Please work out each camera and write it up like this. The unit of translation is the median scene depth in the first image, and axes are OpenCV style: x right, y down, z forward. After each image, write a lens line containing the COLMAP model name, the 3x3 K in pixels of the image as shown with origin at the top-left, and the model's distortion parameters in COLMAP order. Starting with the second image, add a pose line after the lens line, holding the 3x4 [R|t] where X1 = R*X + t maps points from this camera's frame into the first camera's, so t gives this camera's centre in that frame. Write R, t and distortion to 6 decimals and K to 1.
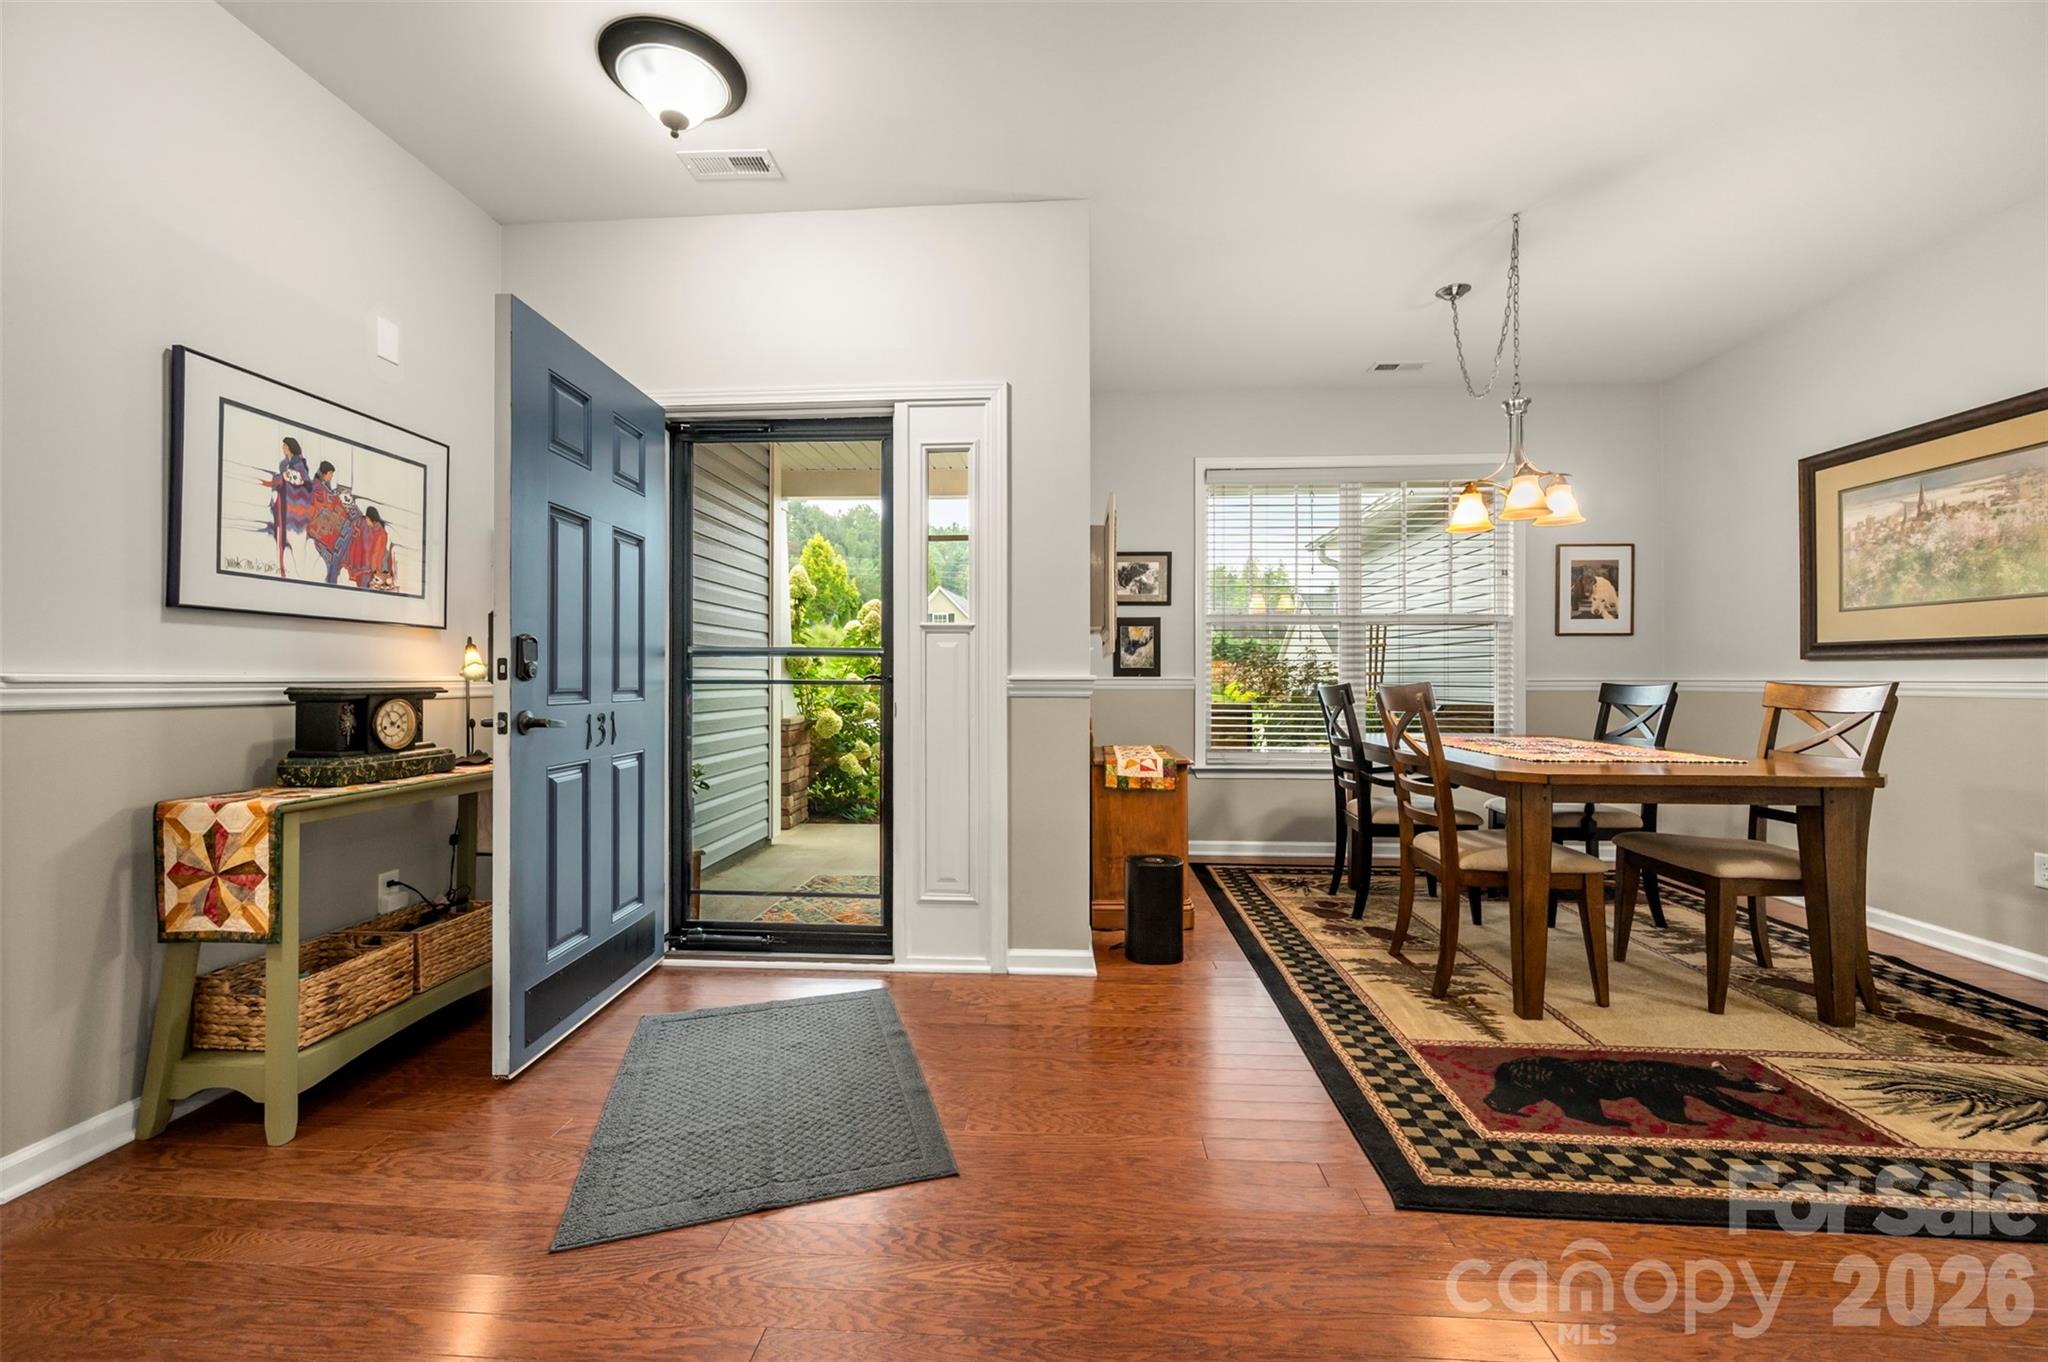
lens RADIAL K [[817.1, 0, 1036.9], [0, 817.1, 678.1], [0, 0, 1]] dist [-0.001711, 0.000409]
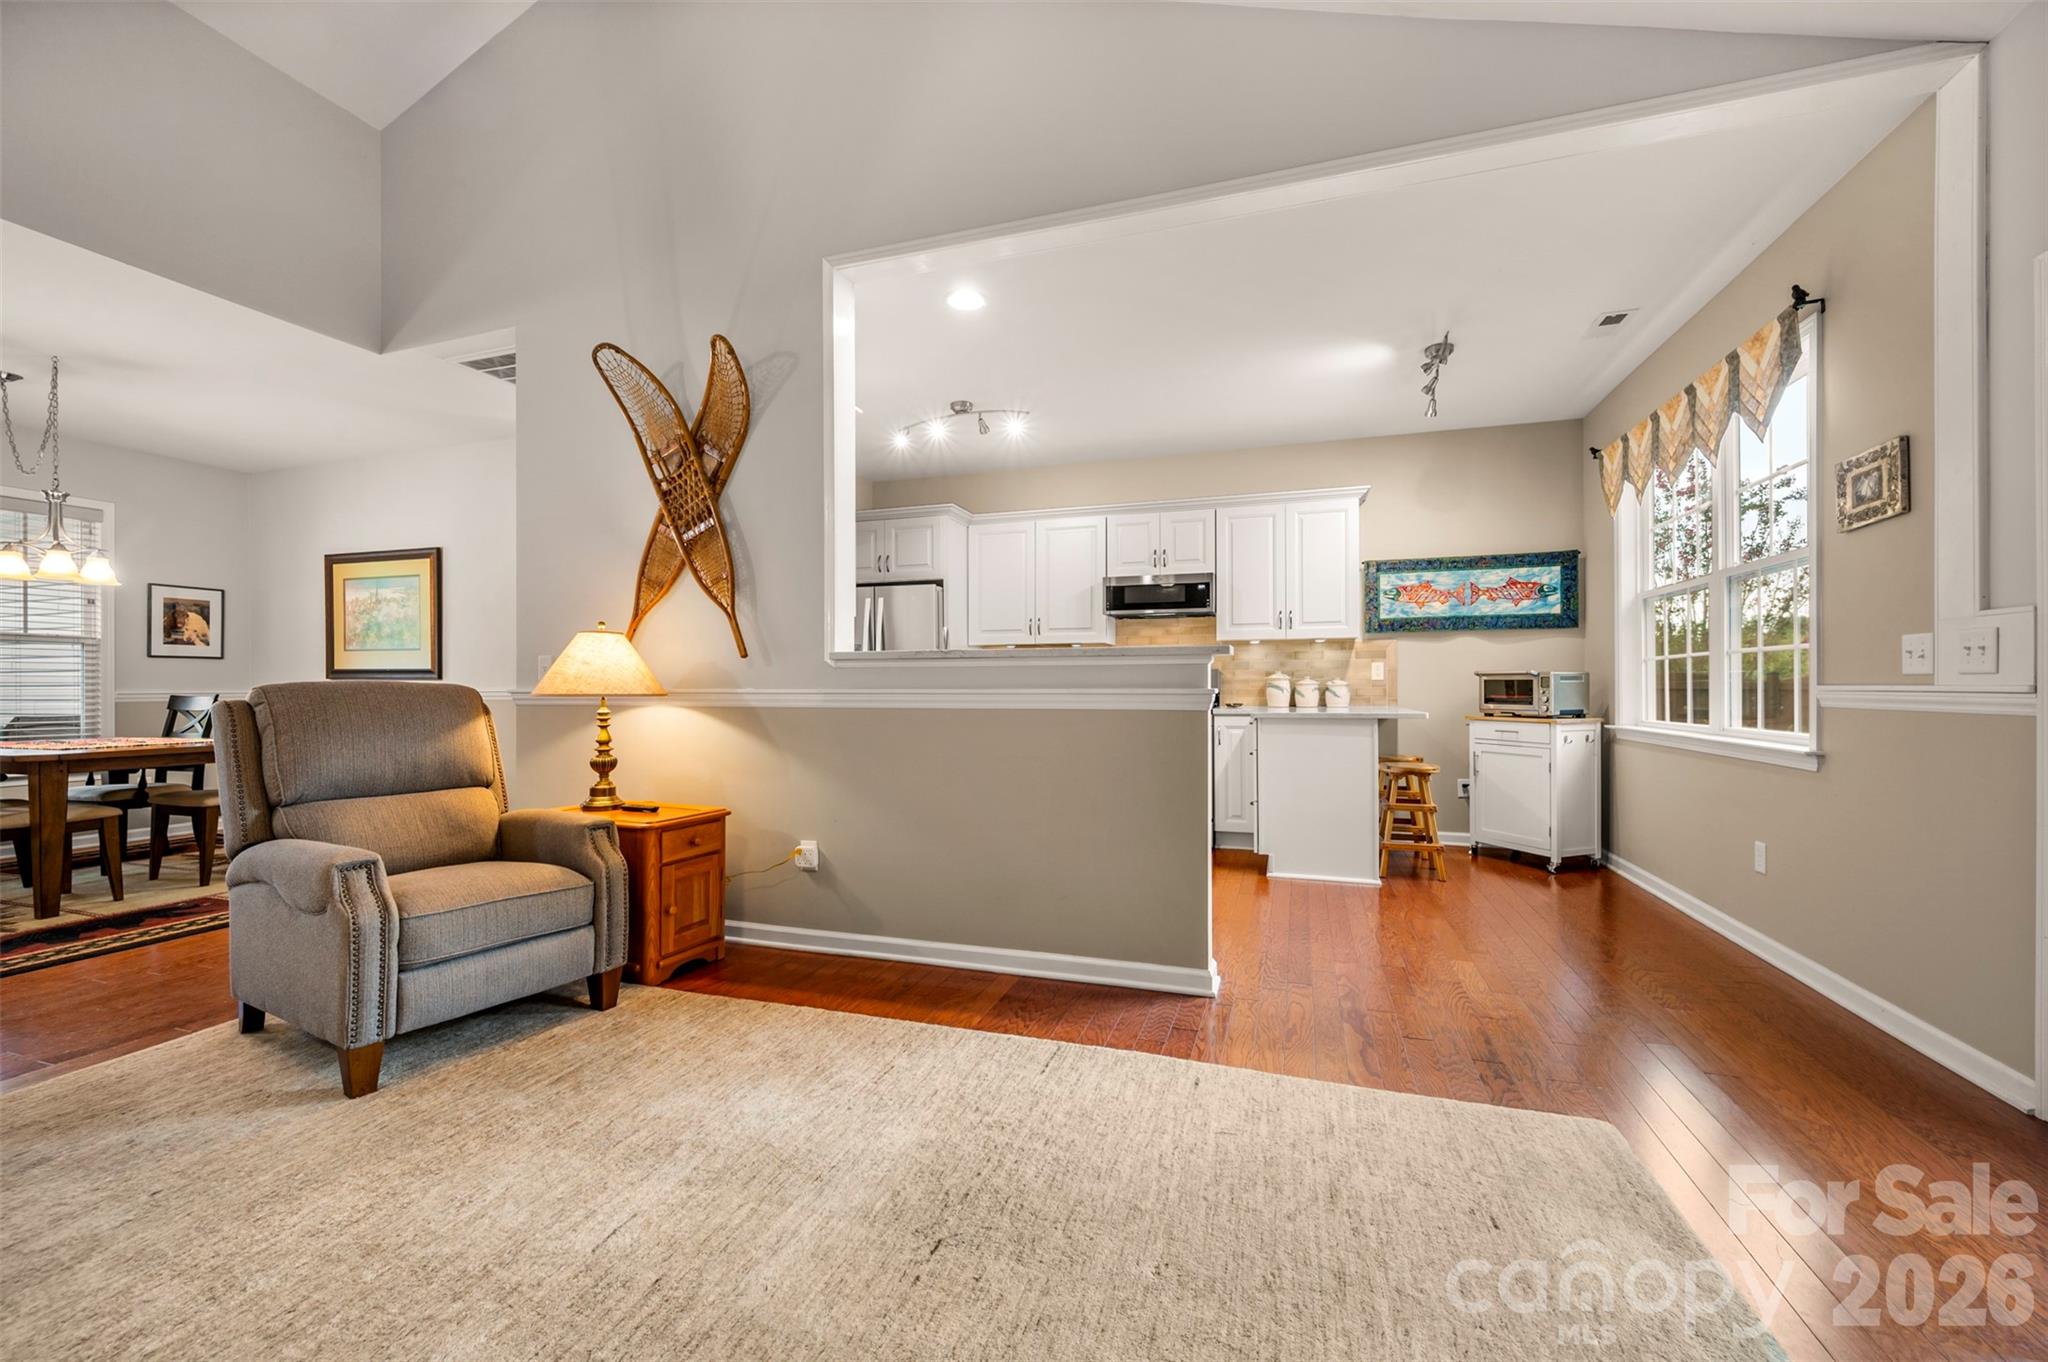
lens RADIAL K [[817.1, 0, 1029.6], [0, 817.1, 681.9], [0, 0, 1]] dist [-0.001711, 0.000409]
pose [[0.272009, 0.004584, 0.962284, -0.276211], [0.004784, 0.999970, -0.006116, -0.000616], [-0.962283, 0.006268, 0.271979, -0.905751]]
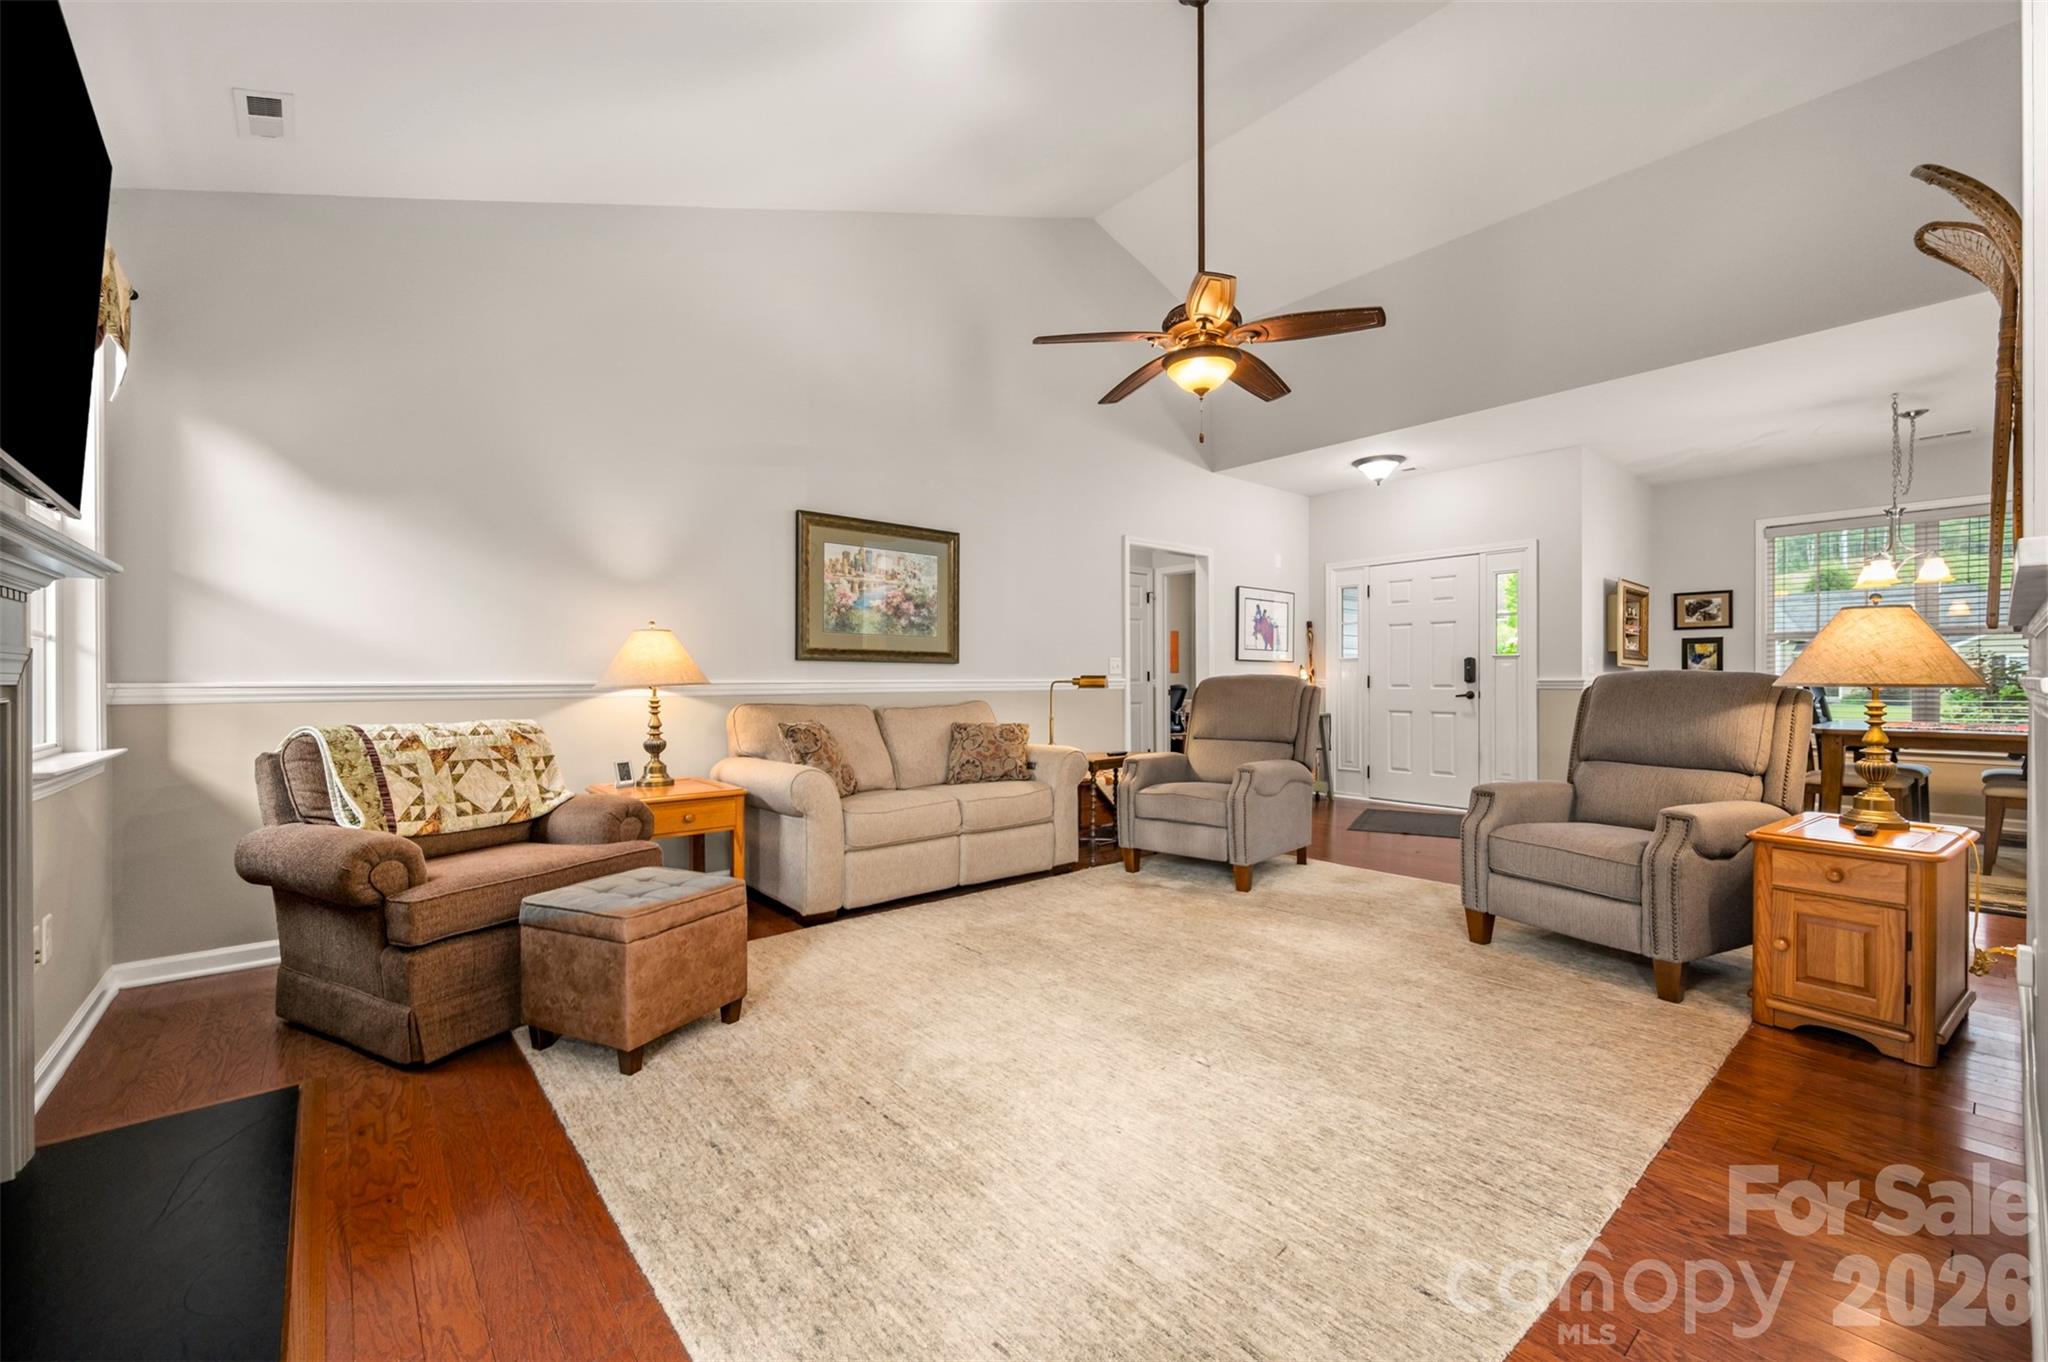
lens RADIAL K [[836.9, 0, 1033.3], [0, 836.9, 678.4], [0, 0, 1]] dist [-0.002571, -0.000026]
pose [[0.675400, -0.004122, -0.737440, 0.641920], [0.001105, 0.999989, -0.004577, 0.003816], [0.737451, 0.002277, 0.675397, -1.324418]]
